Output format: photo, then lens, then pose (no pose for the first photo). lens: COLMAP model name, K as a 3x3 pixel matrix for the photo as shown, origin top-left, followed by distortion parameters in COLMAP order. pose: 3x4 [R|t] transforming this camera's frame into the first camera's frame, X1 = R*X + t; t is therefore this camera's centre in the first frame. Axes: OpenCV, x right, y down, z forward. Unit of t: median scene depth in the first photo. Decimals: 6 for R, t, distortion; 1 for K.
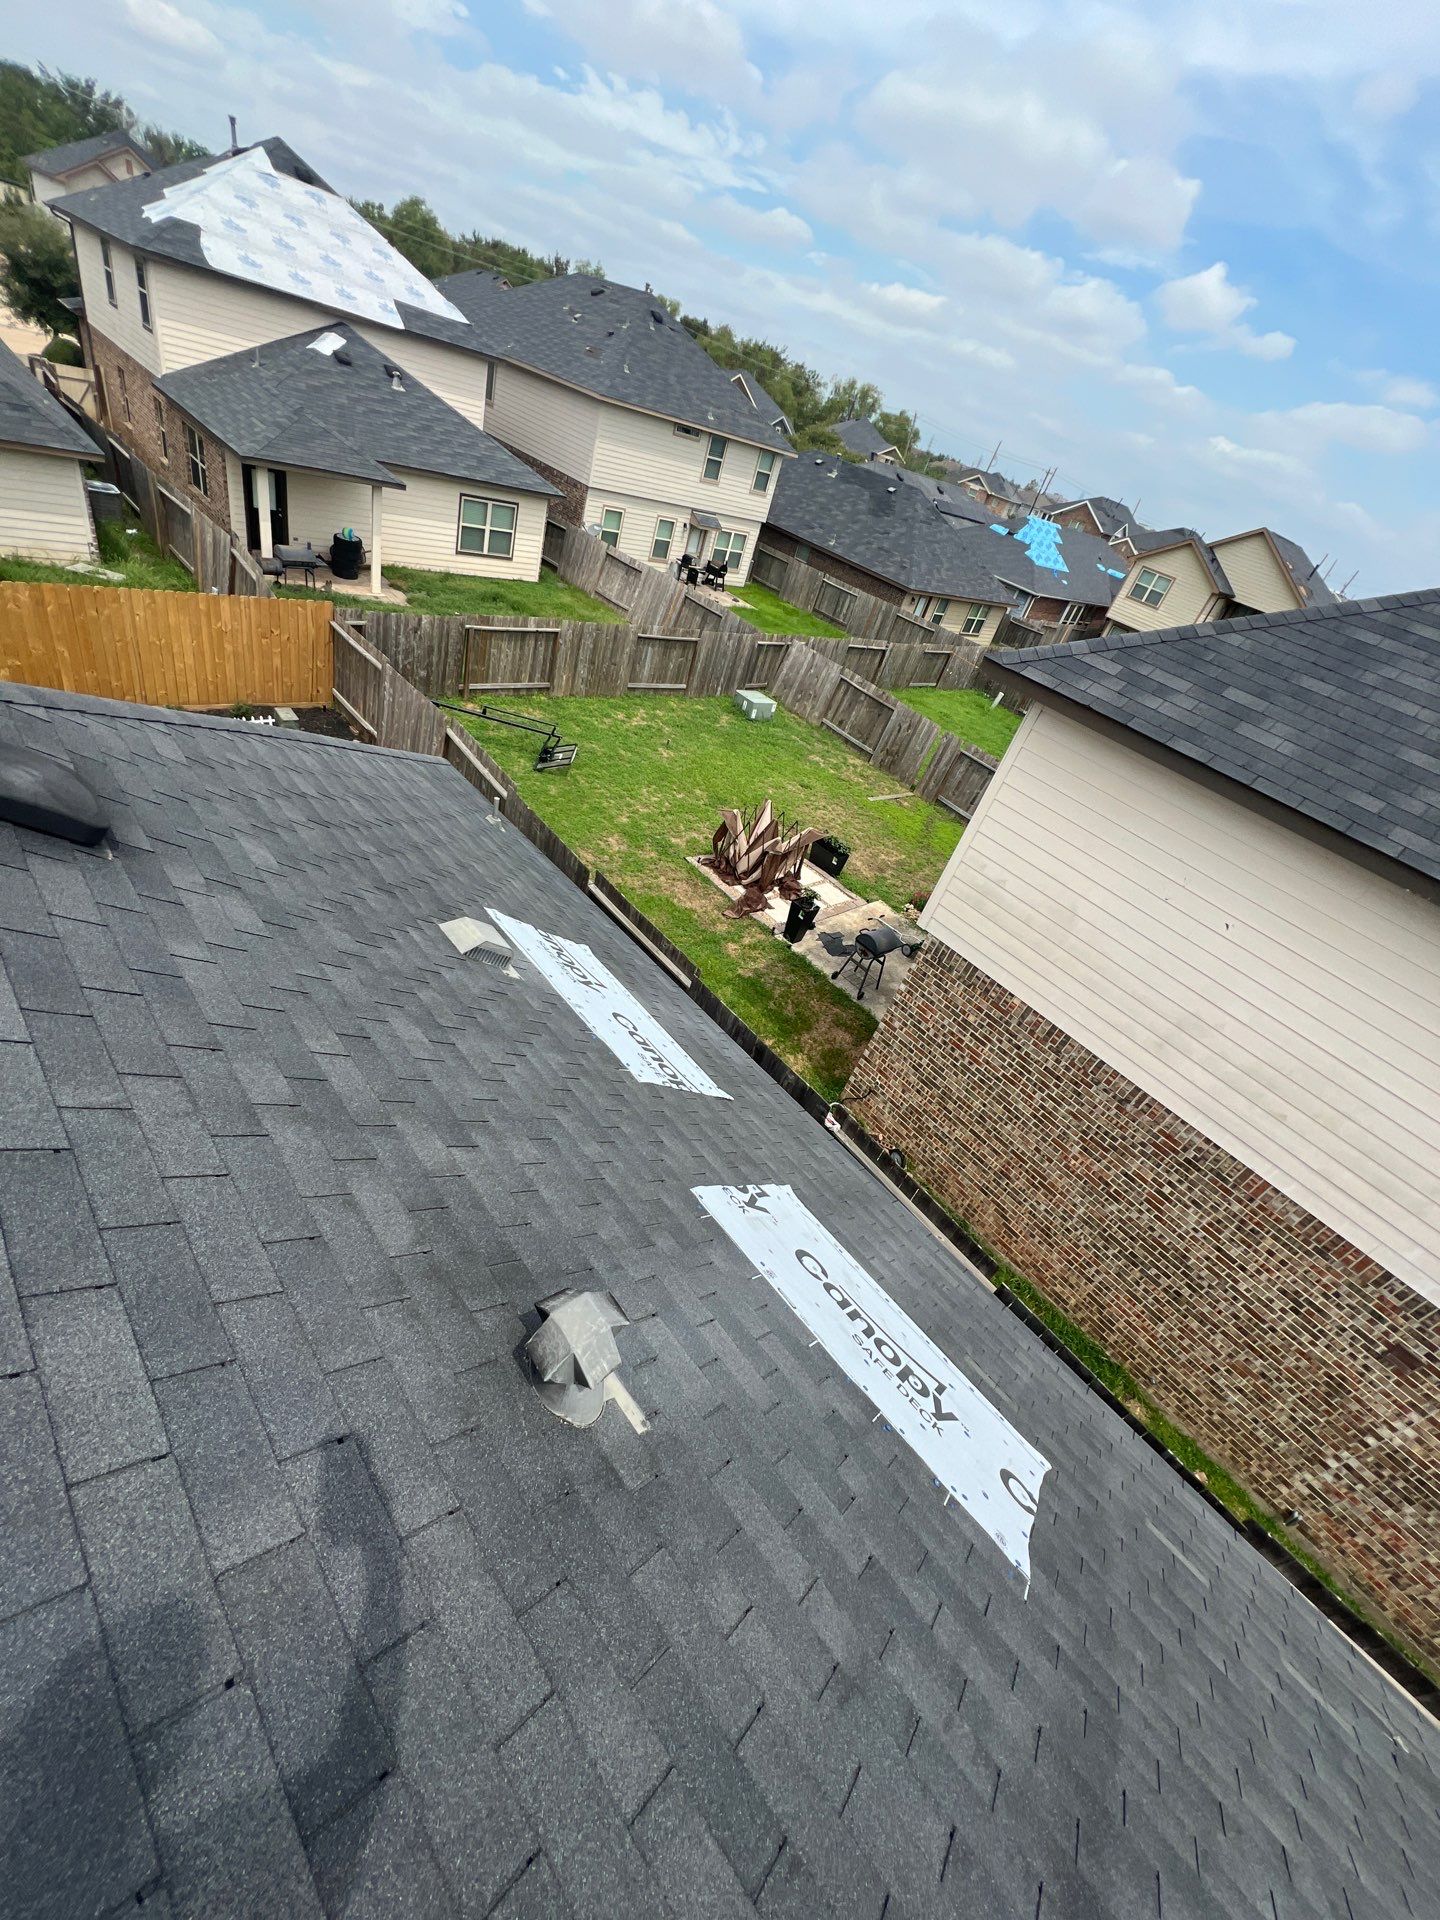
lens RADIAL K [[769.4, 0, 726.3], [0, 769.4, 959.2], [0, 0, 1]] dist [-0.002668, 0.000343]
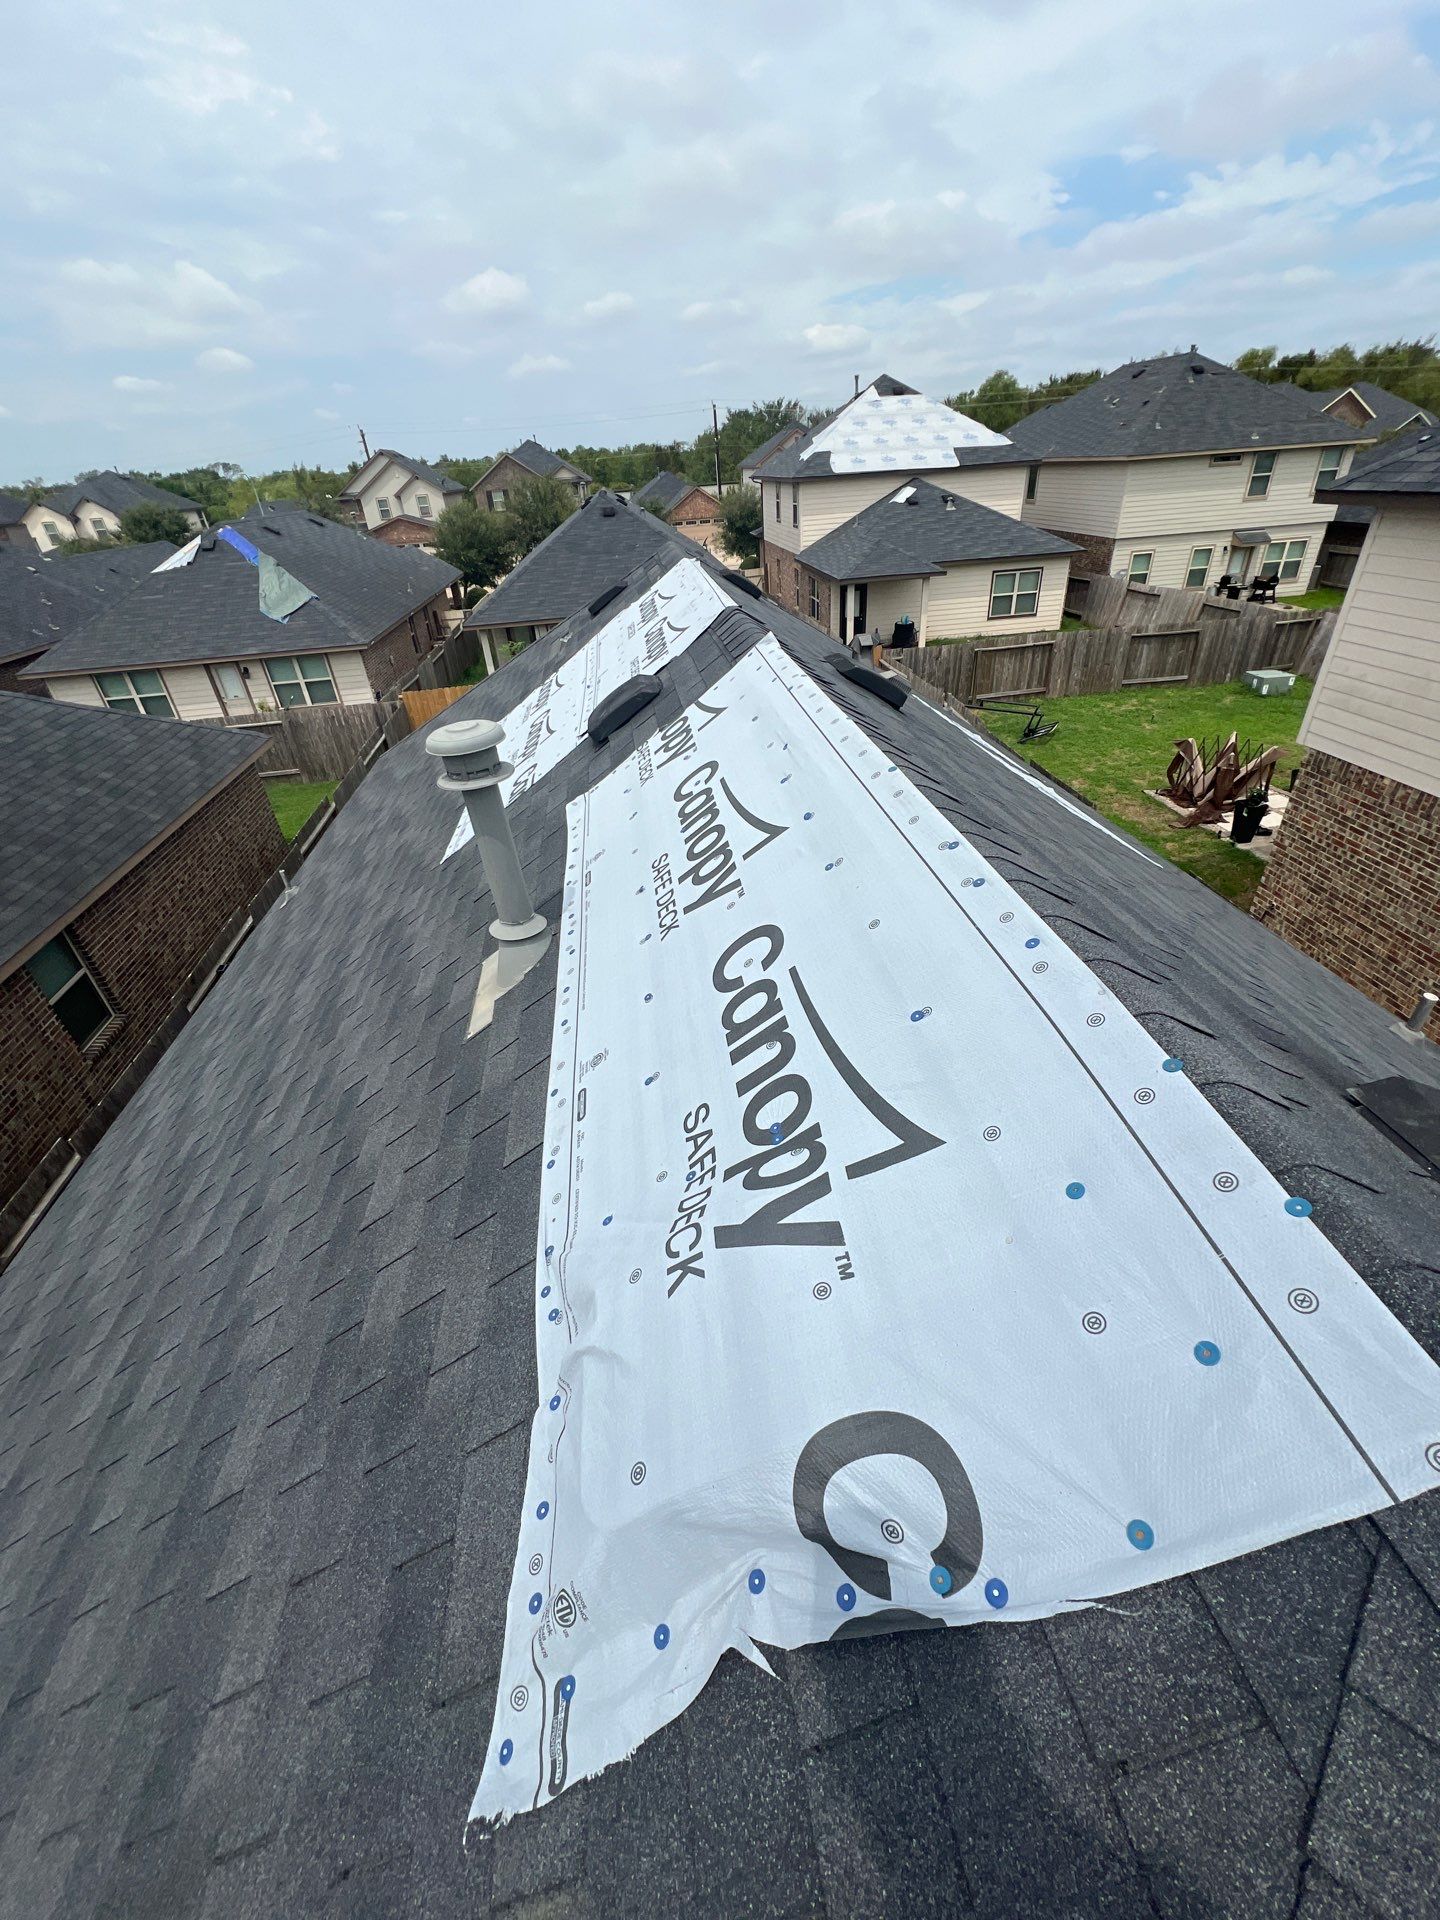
lens RADIAL K [[769.4, 0, 728.7], [0, 769.4, 957.5], [0, 0, 1]] dist [-0.002668, 0.000343]
pose [[0.777783, 0.022541, -0.628129, 0.122674], [-0.104609, 0.990061, -0.094003, 0.183097], [0.619767, 0.138822, 0.772410, -0.146048]]
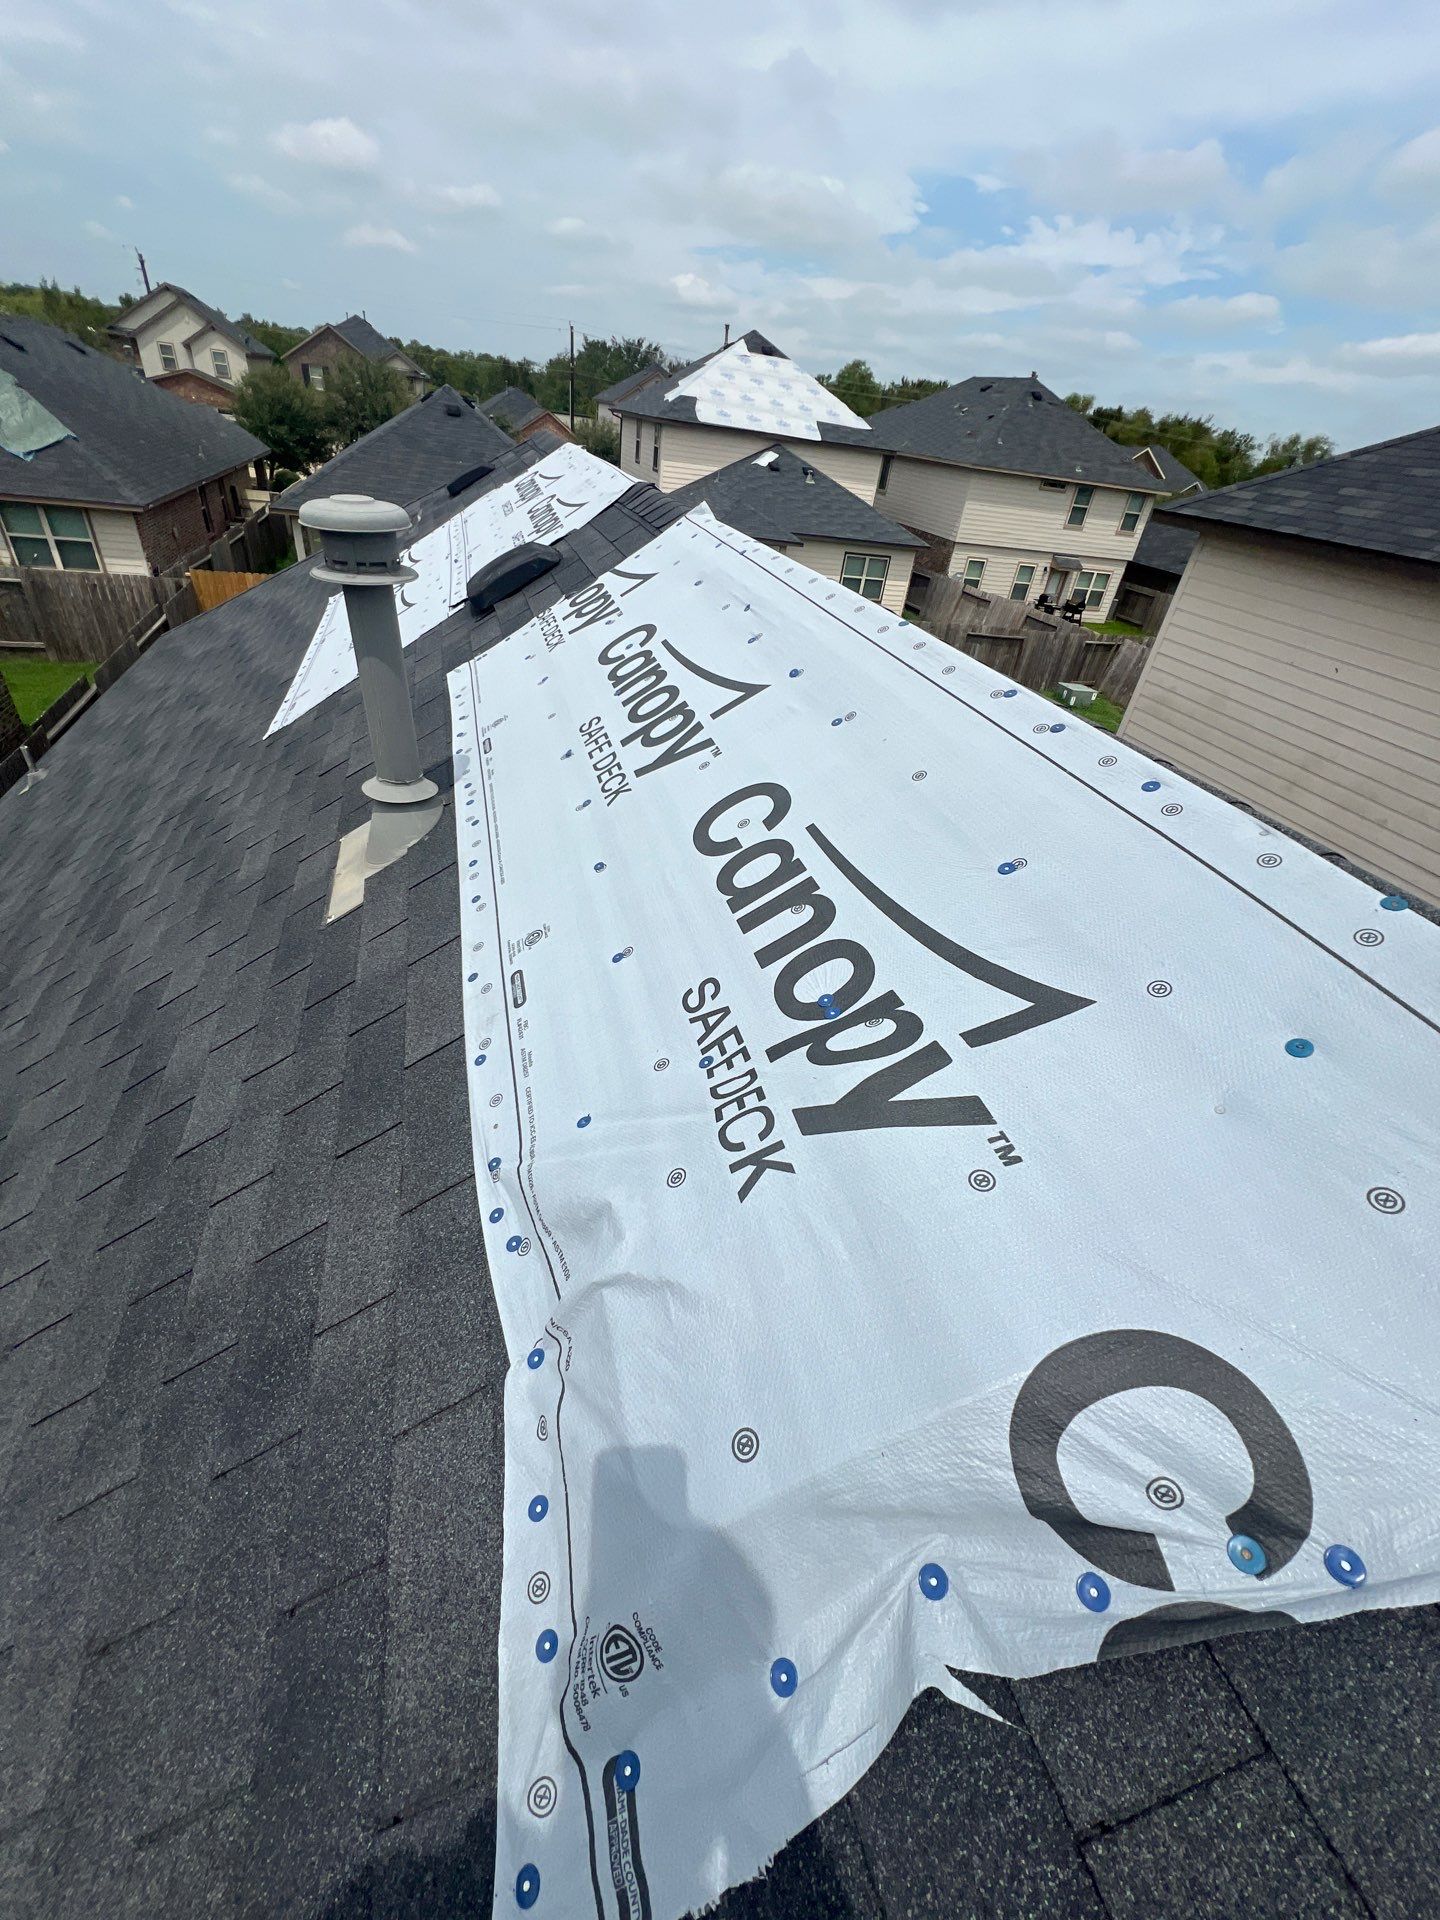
lens RADIAL K [[769.4, 0, 729.1], [0, 769.4, 956.4], [0, 0, 1]] dist [-0.002668, 0.000343]
pose [[0.896470, 0.097105, -0.432334, 0.101565], [-0.145397, 0.986134, -0.079997, 0.192868], [0.418571, 0.134575, 0.898158, -0.140471]]
